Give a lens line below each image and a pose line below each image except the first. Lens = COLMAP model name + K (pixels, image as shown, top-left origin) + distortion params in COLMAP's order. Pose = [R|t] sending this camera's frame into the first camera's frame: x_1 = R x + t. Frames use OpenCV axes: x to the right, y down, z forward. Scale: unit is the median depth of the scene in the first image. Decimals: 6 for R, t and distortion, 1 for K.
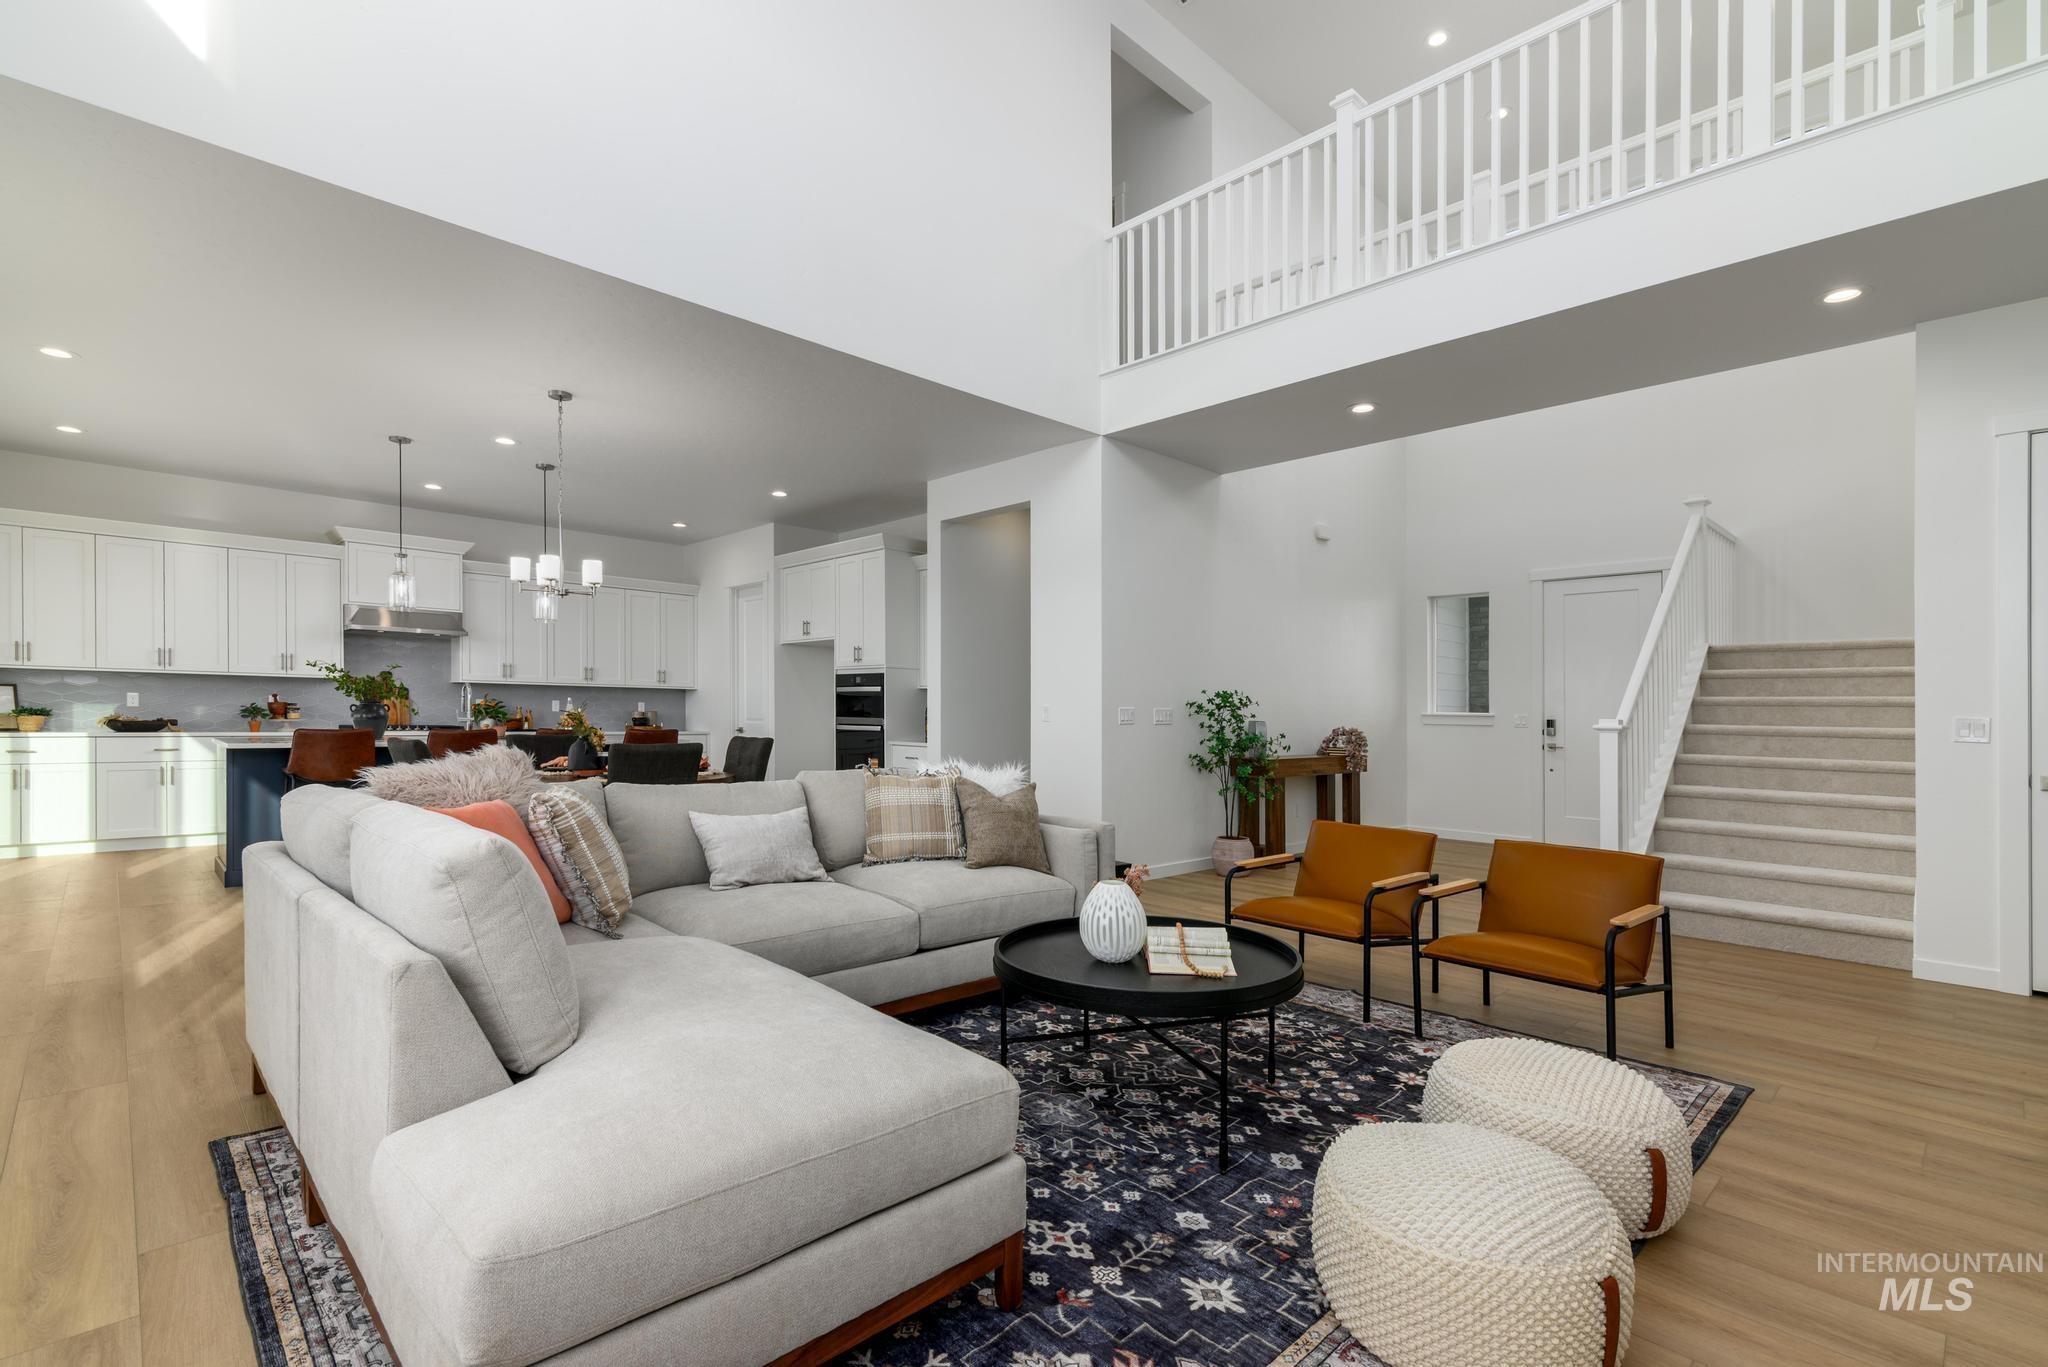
lens RADIAL K [[924.6, 0, 1026.4], [0, 924.6, 720.4], [0, 0, 1]] dist [-0.001477, -0.000099]
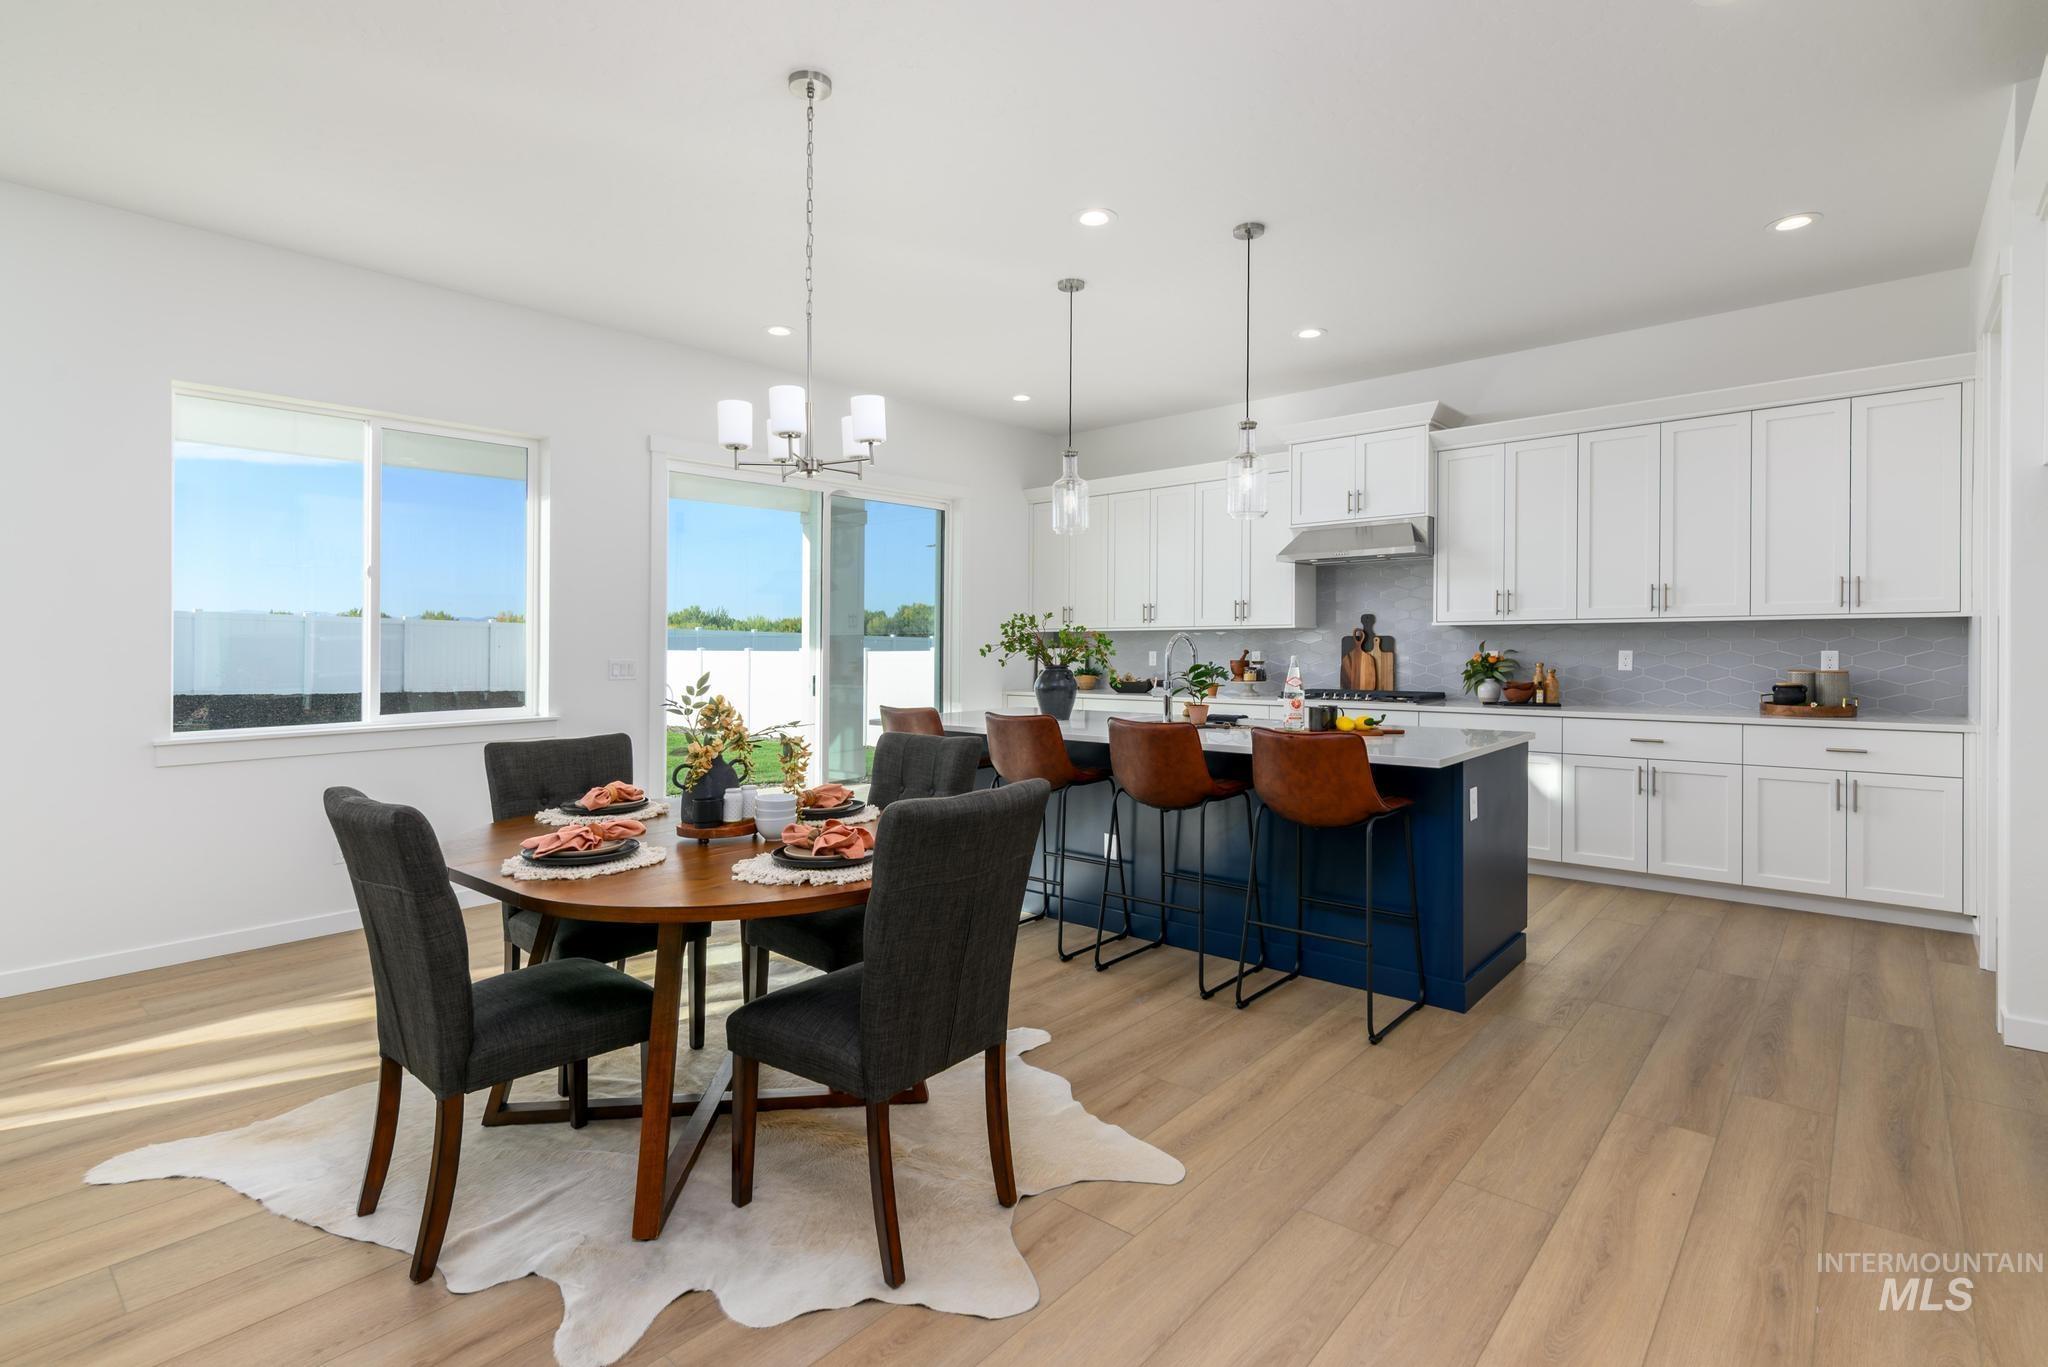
lens RADIAL K [[974.4, 0, 1026.0], [0, 974.4, 659.2], [0, 0, 1]] dist [-0.000402, 0.000033]
pose [[0.075575, 0.000521, -0.997140, 0.033566], [0.000587, 1.000000, 0.000567, -0.021165], [0.997140, -0.000628, 0.075575, 0.749965]]
